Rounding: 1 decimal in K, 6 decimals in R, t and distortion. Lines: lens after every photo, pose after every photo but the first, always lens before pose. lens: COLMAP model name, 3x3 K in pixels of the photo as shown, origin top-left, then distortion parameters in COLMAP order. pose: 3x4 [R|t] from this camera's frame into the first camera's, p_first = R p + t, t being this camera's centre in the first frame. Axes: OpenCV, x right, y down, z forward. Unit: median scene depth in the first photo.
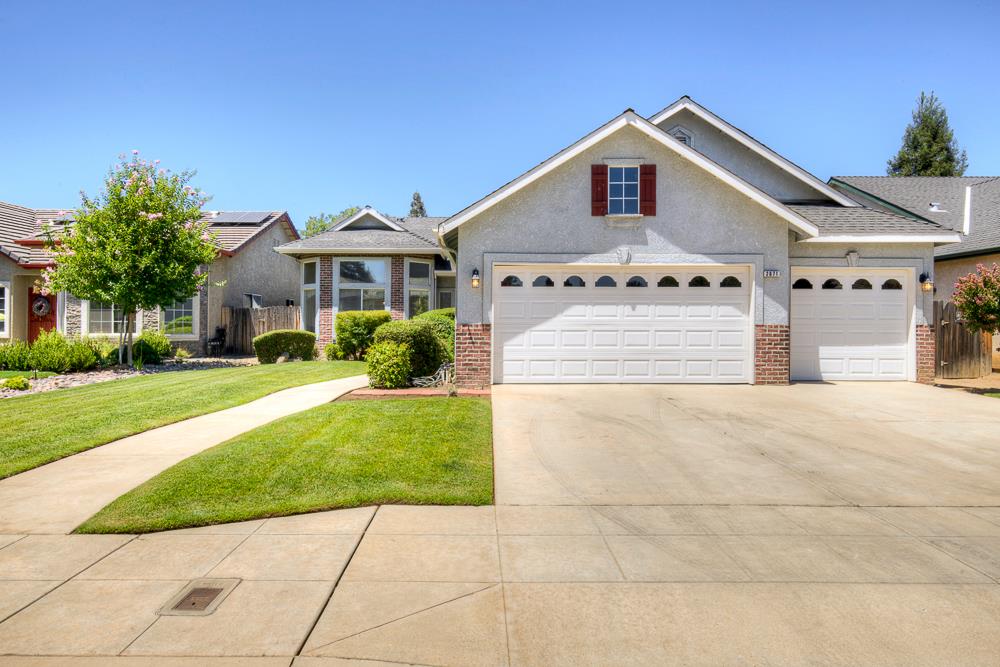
lens RADIAL K [[648.1, 0, 556.6], [0, 648.1, 311.1], [0, 0, 1]] dist [0.013677, -0.007460]
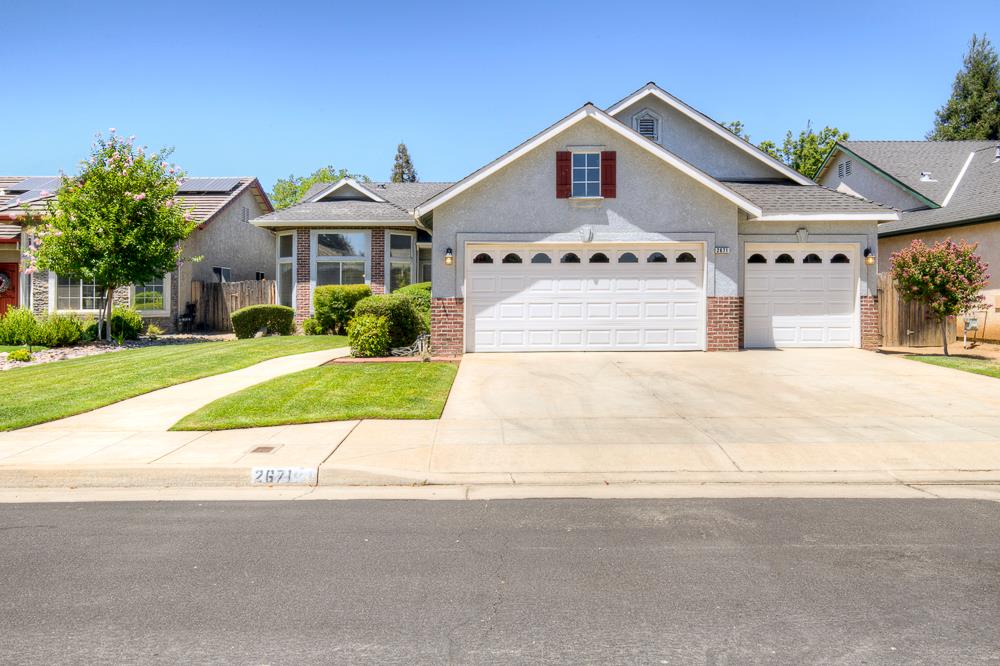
lens RADIAL K [[798.2, 0, 618.1], [0, 798.2, 270.1], [0, 0, 1]] dist [0.030438, -0.013778]
pose [[0.998843, -0.005179, 0.047810, 0.088401], [0.005777, 0.999907, -0.012379, -0.007956], [-0.047741, 0.012641, 0.998780, -0.334839]]
